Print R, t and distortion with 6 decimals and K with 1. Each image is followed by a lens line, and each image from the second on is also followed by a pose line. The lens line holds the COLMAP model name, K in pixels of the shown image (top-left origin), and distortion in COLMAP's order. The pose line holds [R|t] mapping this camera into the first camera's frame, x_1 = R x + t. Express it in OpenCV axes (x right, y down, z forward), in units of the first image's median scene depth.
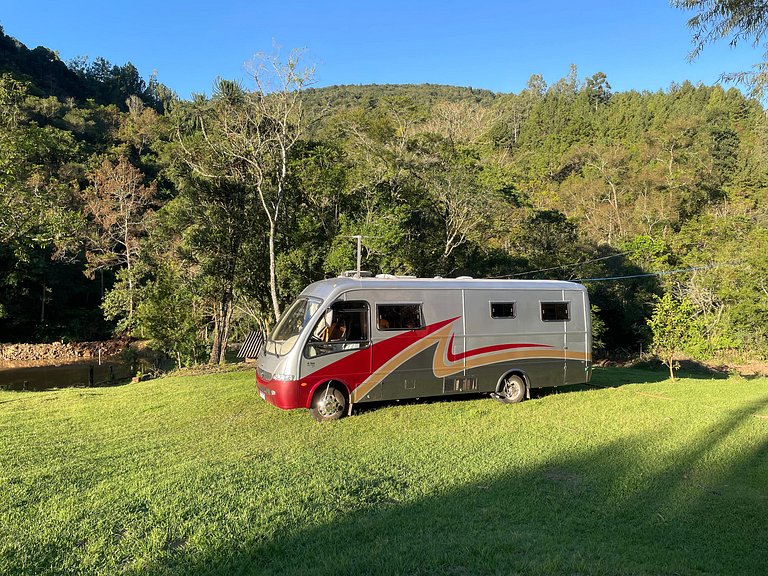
lens RADIAL K [[574.8, 0, 374.0], [0, 574.8, 292.1], [0, 0, 1]] dist [0.084467, -0.099752]
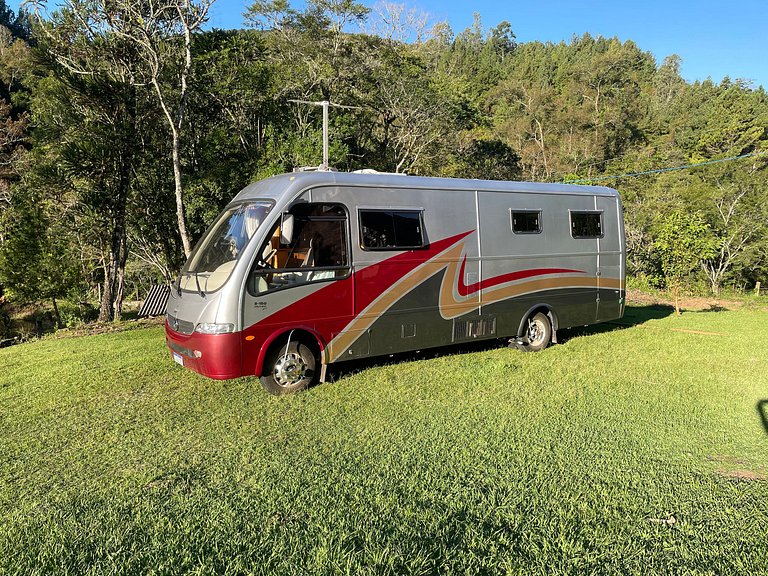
lens RADIAL K [[574.8, 0, 379.0], [0, 574.8, 285.9], [0, 0, 1]] dist [0.084467, -0.099752]
pose [[0.986546, -0.033543, 0.160008, -0.043171], [0.022753, 0.997371, 0.068793, 0.034490], [-0.161895, -0.064226, 0.984716, 0.198035]]
